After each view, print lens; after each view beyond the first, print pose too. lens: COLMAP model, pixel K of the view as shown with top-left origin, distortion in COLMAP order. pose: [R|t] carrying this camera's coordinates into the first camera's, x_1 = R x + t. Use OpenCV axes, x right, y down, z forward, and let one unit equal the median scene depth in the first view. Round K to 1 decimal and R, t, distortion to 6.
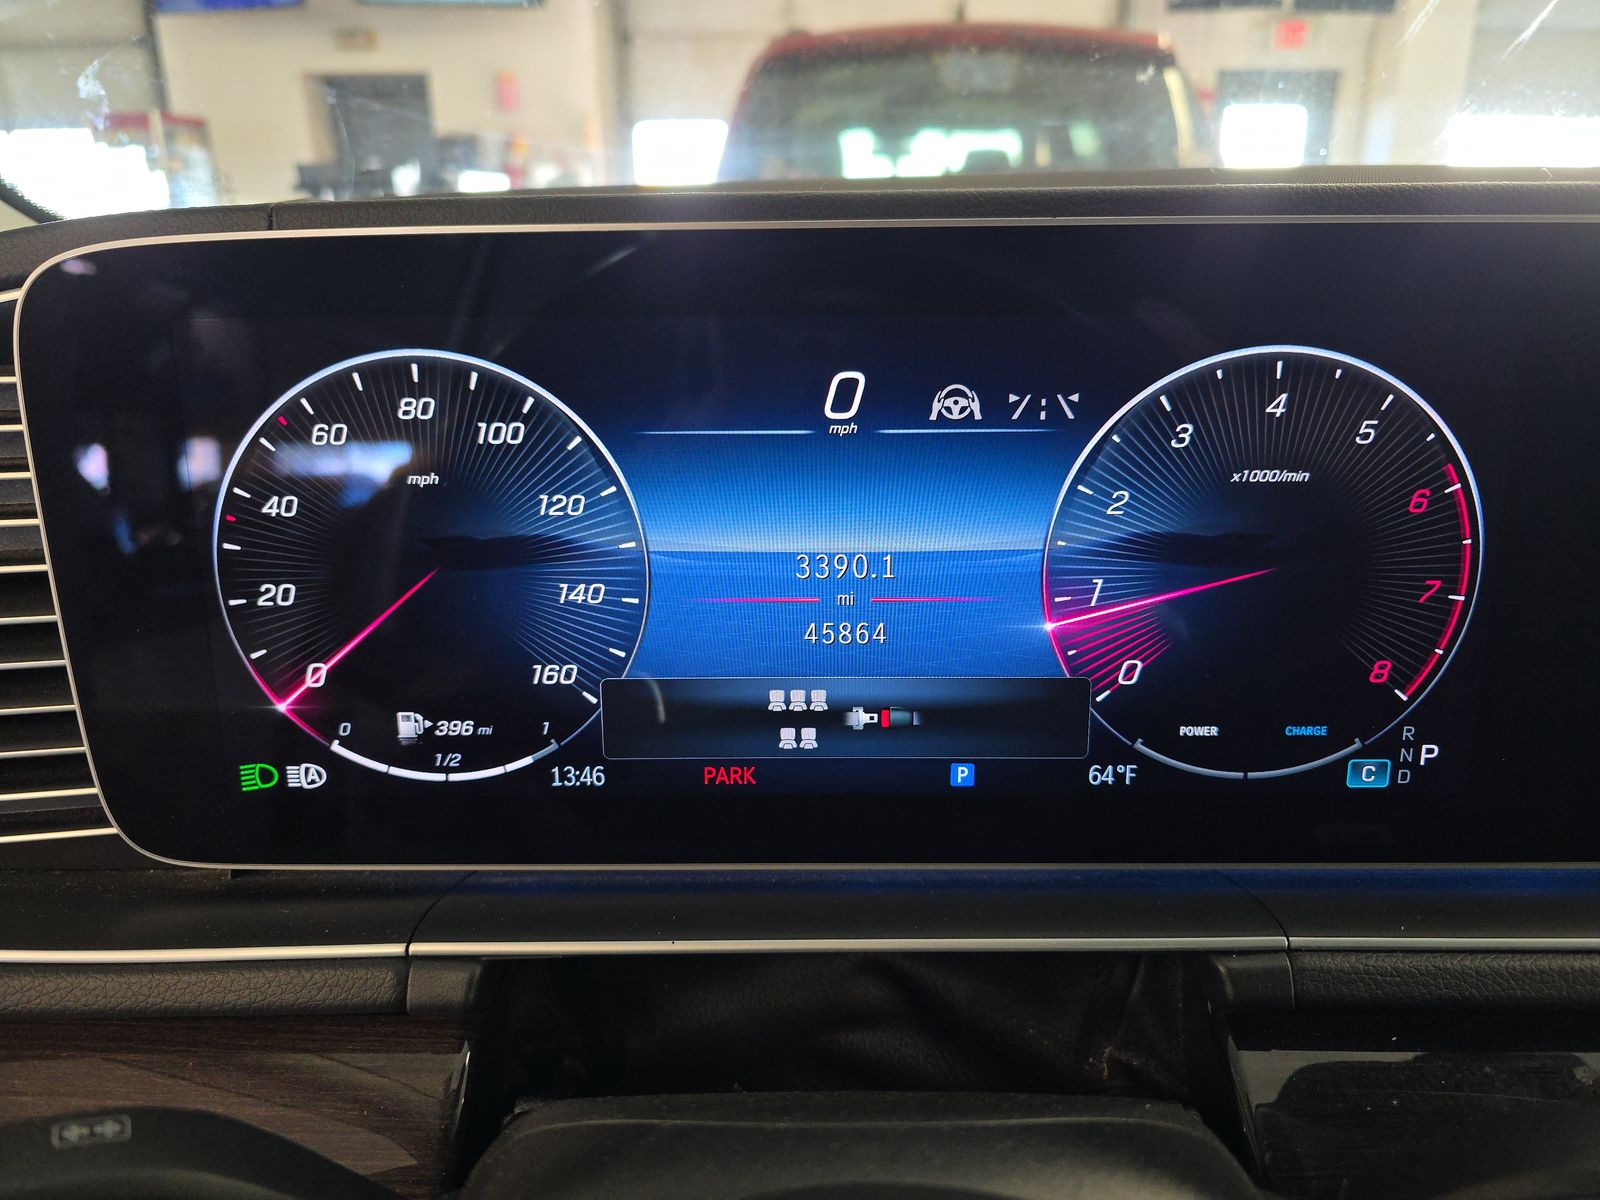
lens RADIAL K [[1077.2, 0, 792.8], [0, 1077.2, 592.7], [0, 0, 1]] dist [0.072500, -0.000809]
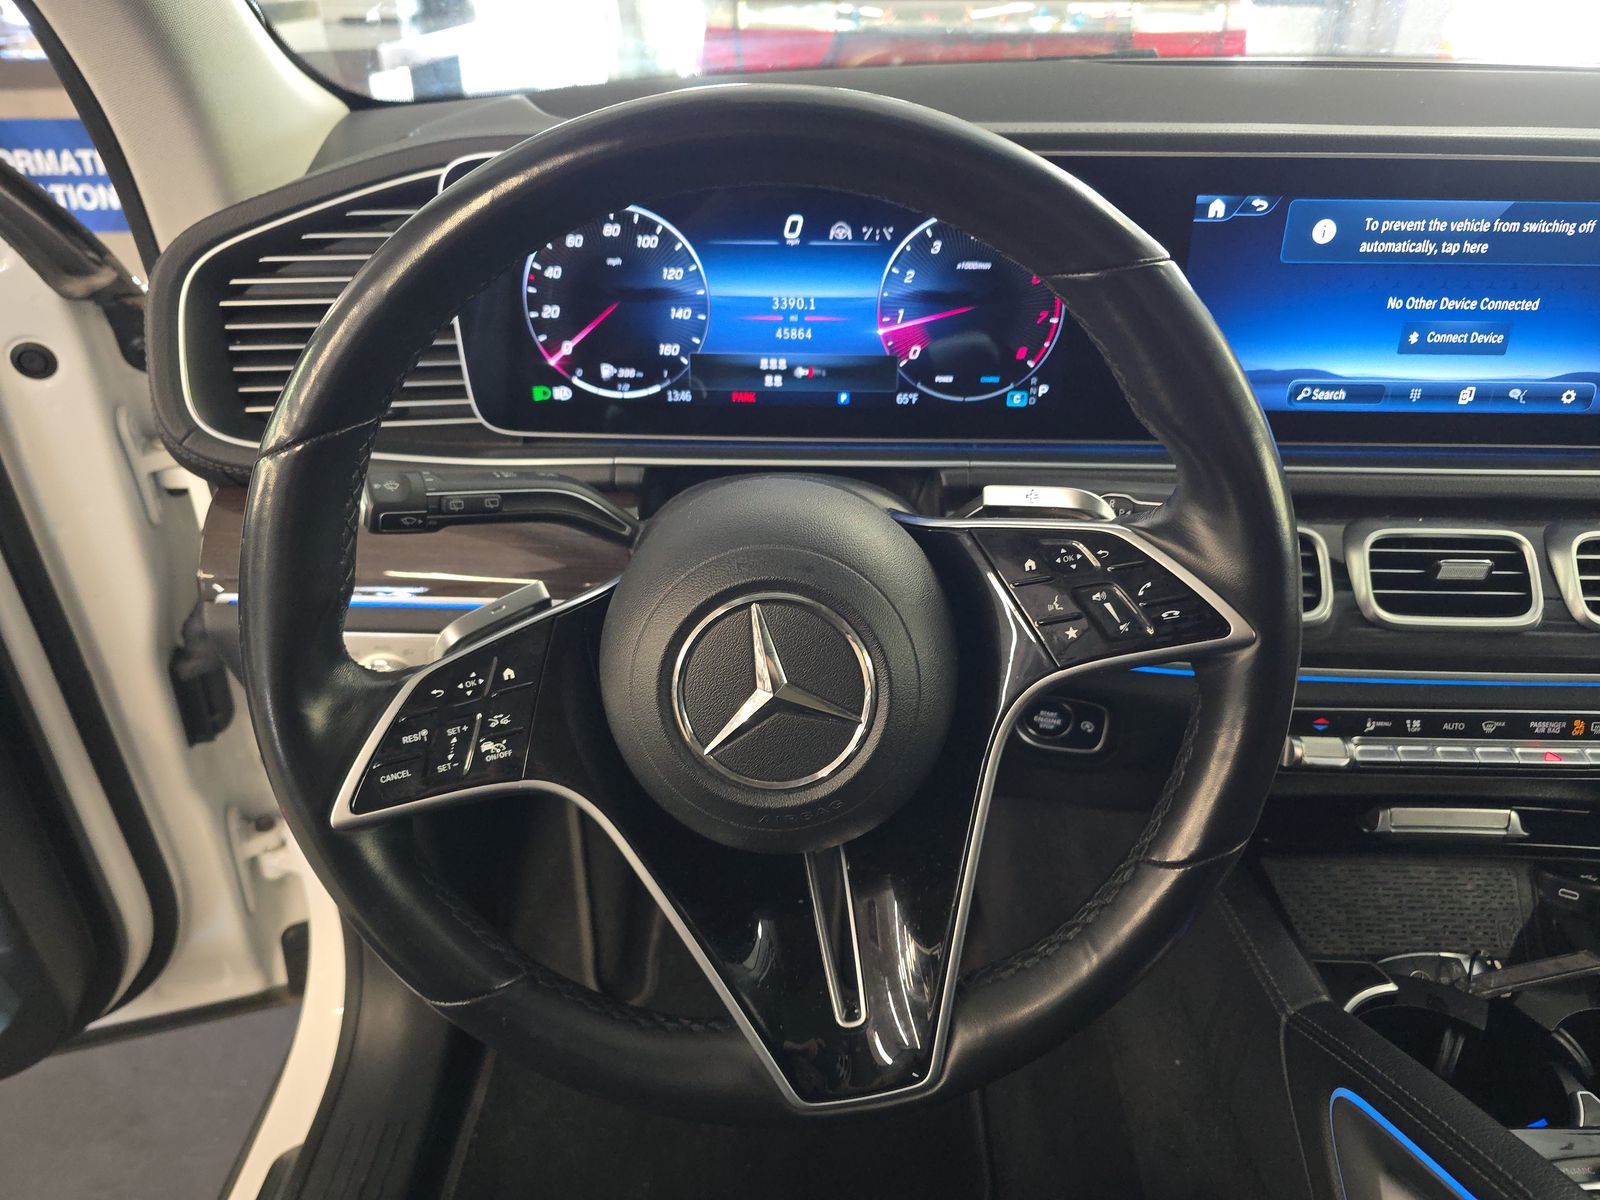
lens RADIAL K [[1077.2, 0, 792.2], [0, 1077.2, 601.3], [0, 0, 1]] dist [0.072500, -0.000809]
pose [[0.999852, 0.016642, -0.004431, 0.064885], [-0.015065, 0.969867, 0.243170, 0.029816], [0.008345, -0.243068, 0.969973, -1.392717]]
